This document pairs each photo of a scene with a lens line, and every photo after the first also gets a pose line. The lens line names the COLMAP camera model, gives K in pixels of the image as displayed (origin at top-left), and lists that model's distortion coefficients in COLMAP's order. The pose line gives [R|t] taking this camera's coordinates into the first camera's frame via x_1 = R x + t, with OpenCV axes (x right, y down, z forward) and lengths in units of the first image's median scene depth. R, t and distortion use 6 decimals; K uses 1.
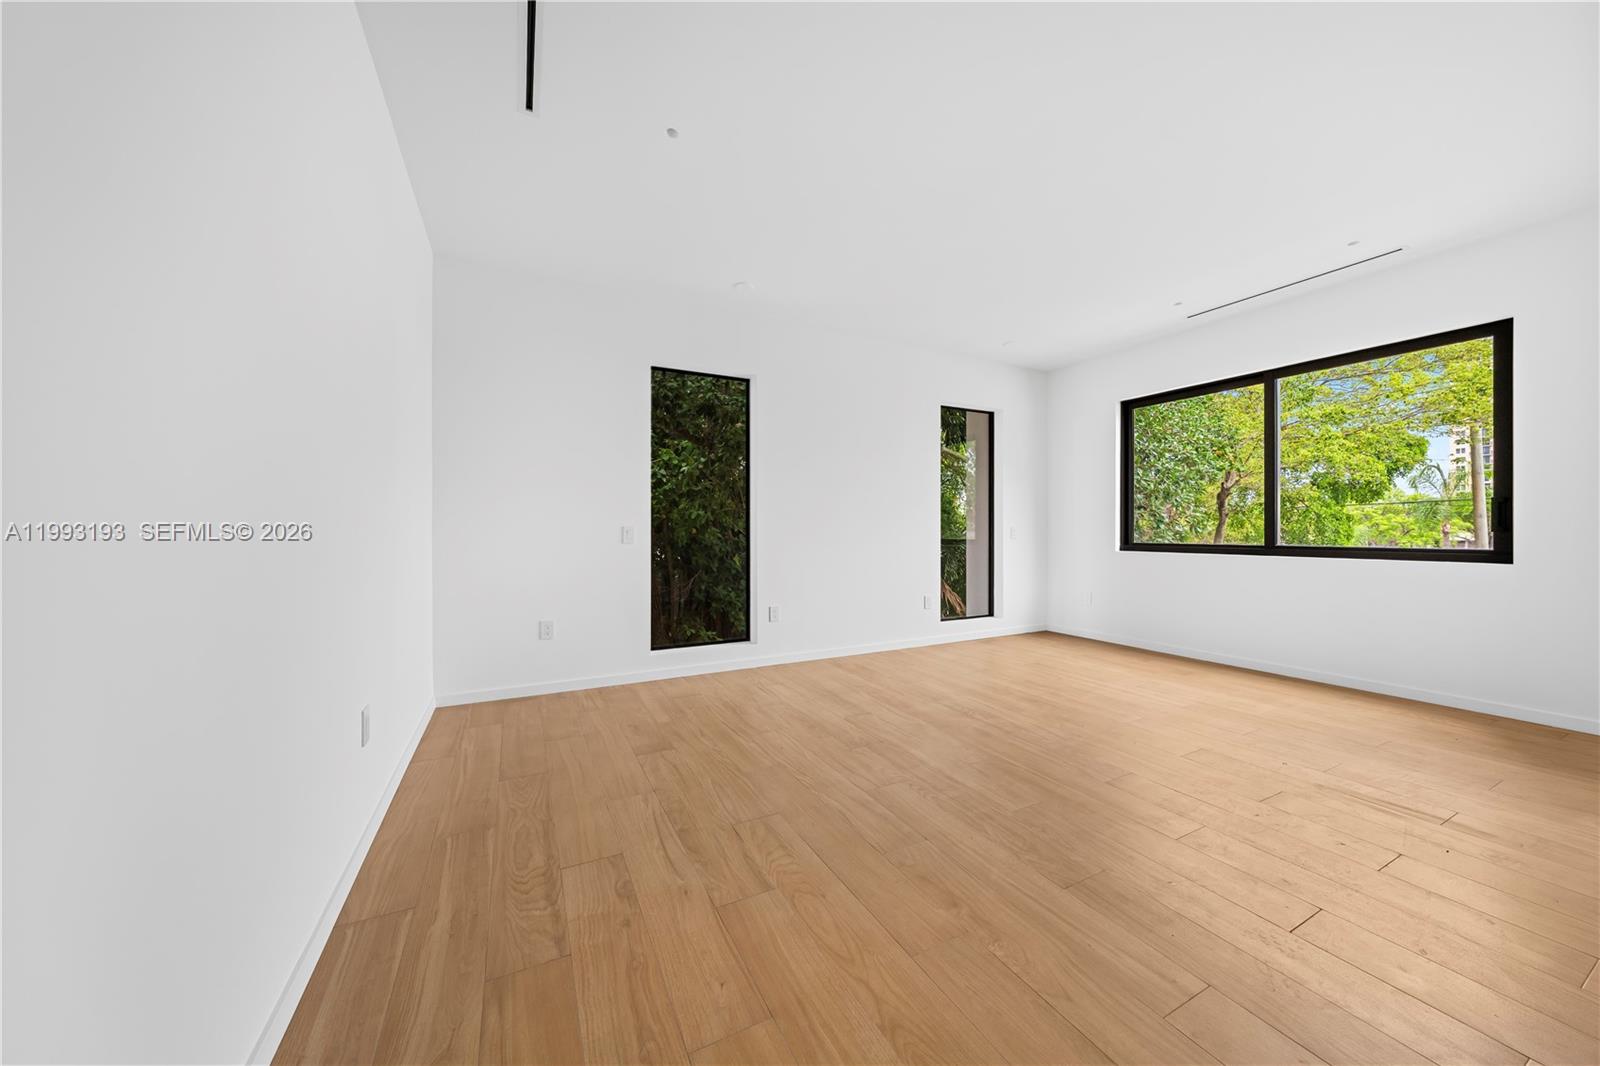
lens RADIAL K [[550.0, 0, 800.0], [0, 550.0, 533.0], [0, 0, 1]] dist [0.000617, 0.000076]
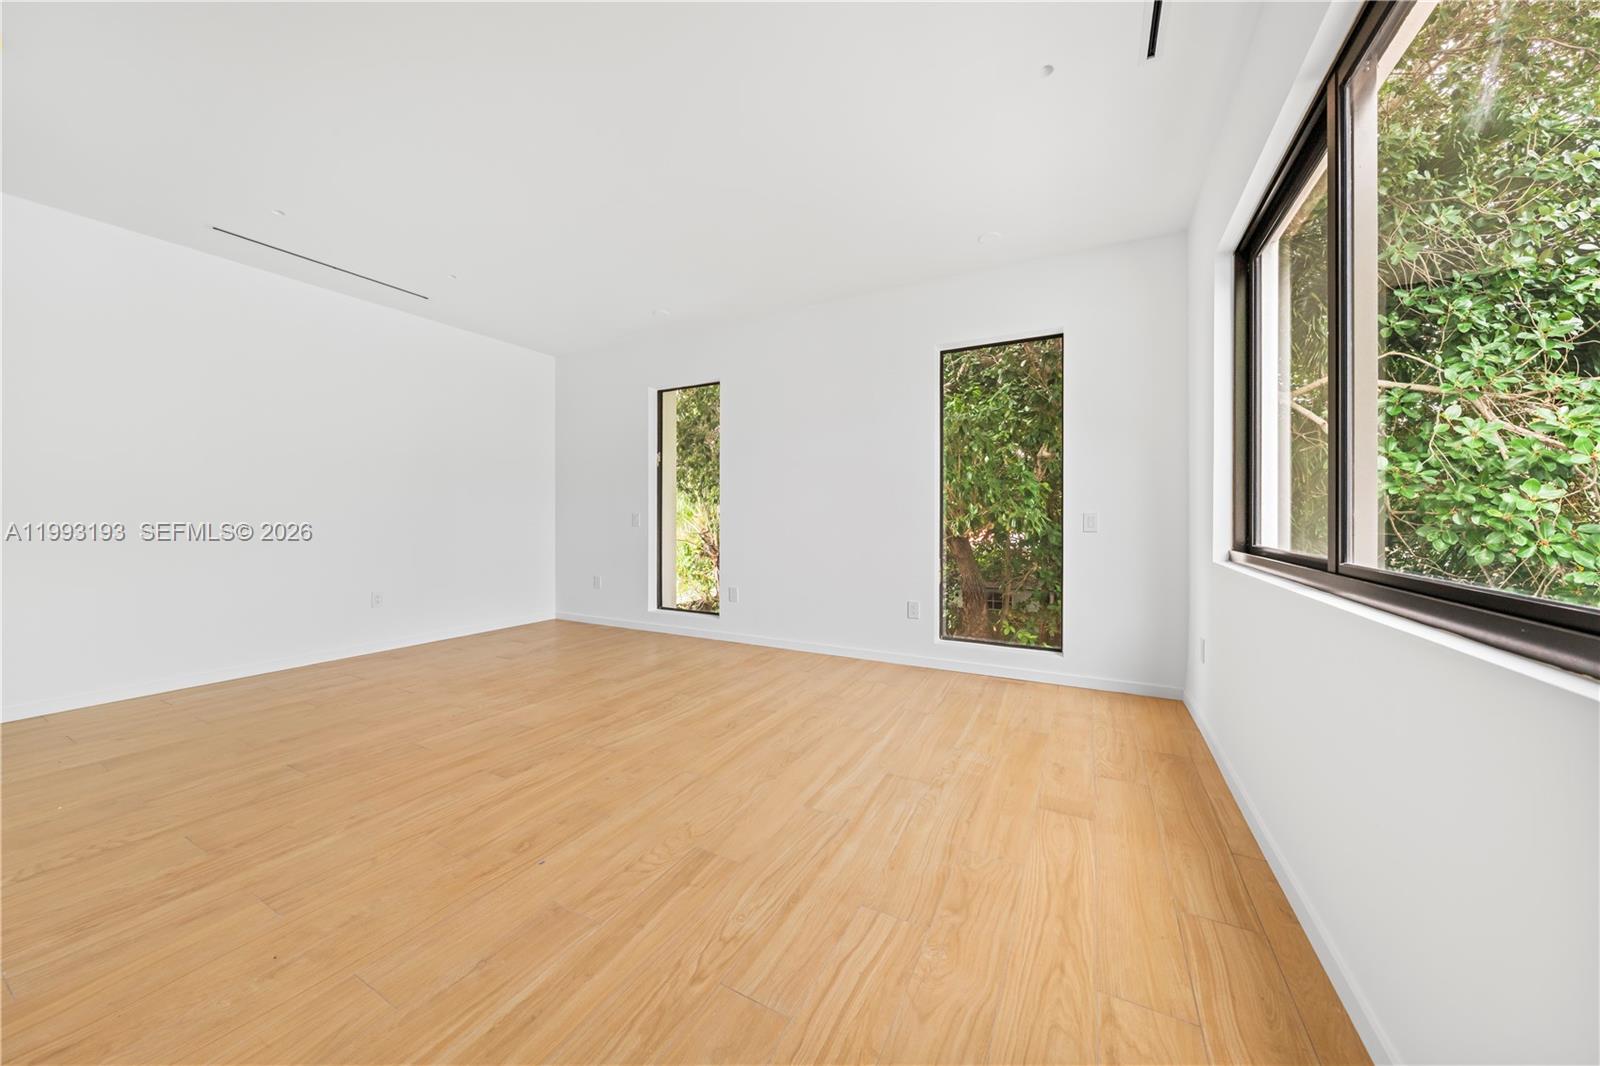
lens RADIAL K [[537.4, 0, 796.6], [0, 537.4, 521.6], [0, 0, 1]] dist [-0.000214, 0.000000]
pose [[0.562099, 0.000598, -0.827070, 1.282458], [-0.003863, 0.999991, -0.001903, -0.002559], [0.827061, 0.004265, 0.562096, 0.695482]]
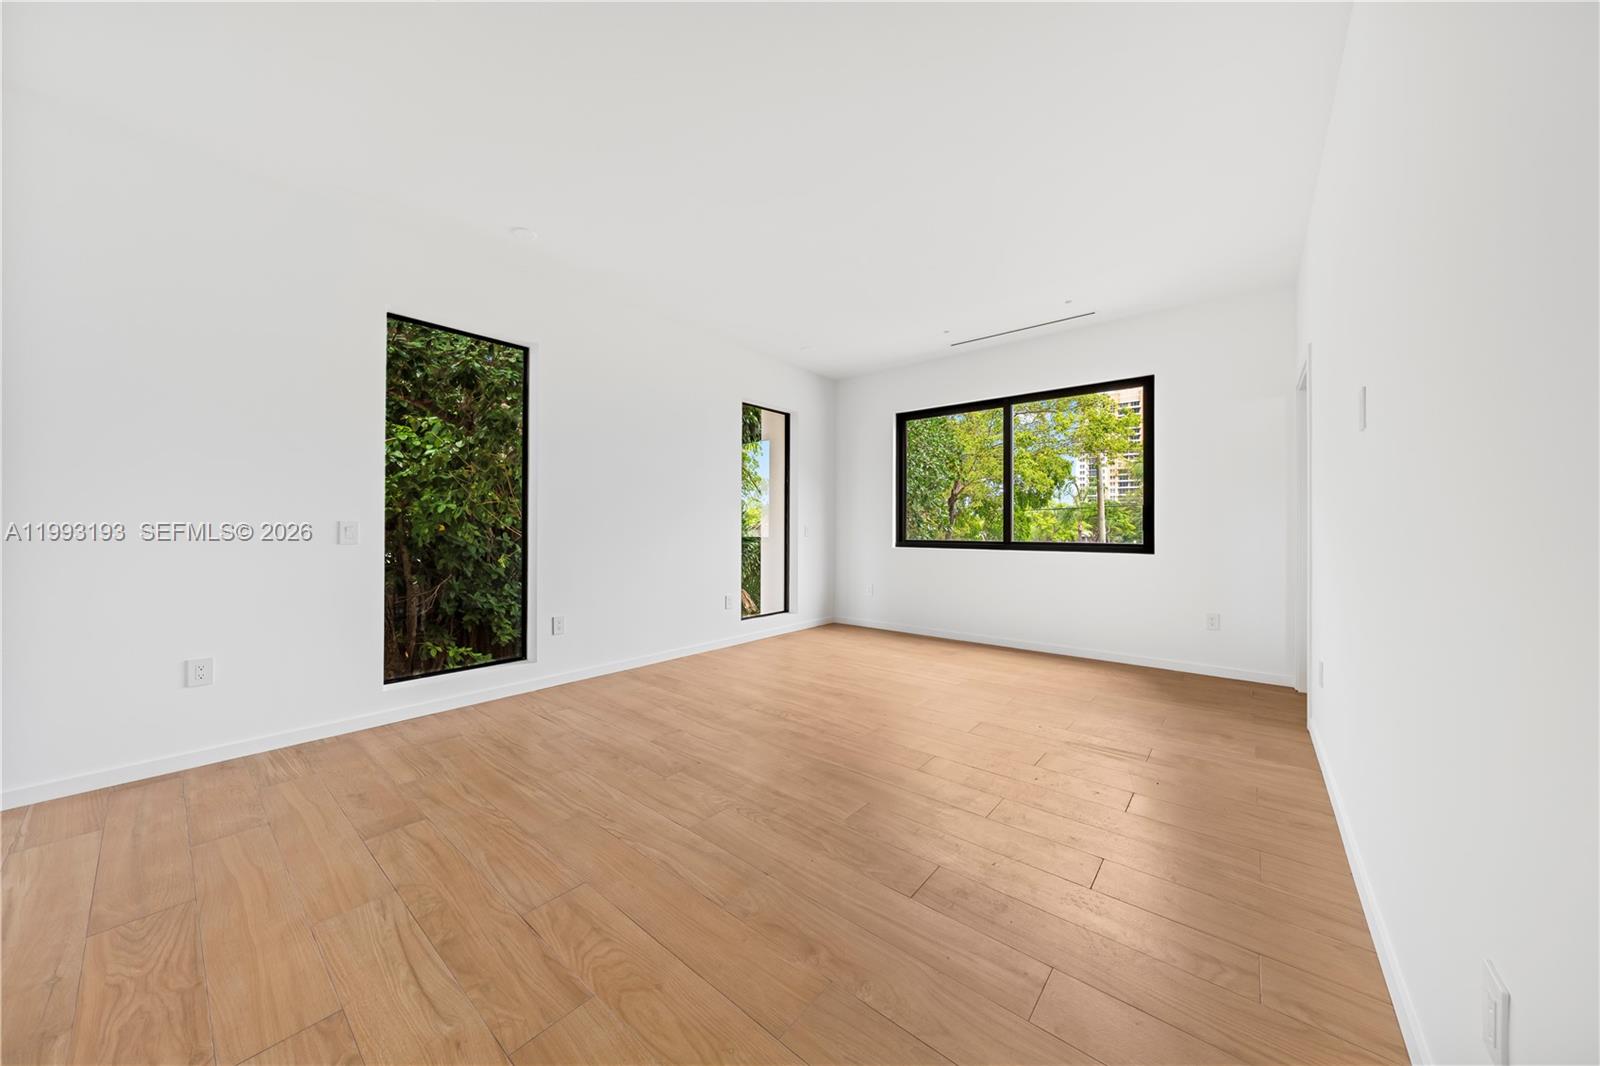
lens RADIAL K [[544.9, 0, 801.4], [0, 544.9, 526.4], [0, 0, 1]] dist [-0.000755, 0.000322]
pose [[0.921247, 0.004423, 0.388952, -0.039628], [-0.001343, 0.999966, -0.008190, -0.000397], [-0.388975, 0.007022, 0.921222, 0.096904]]
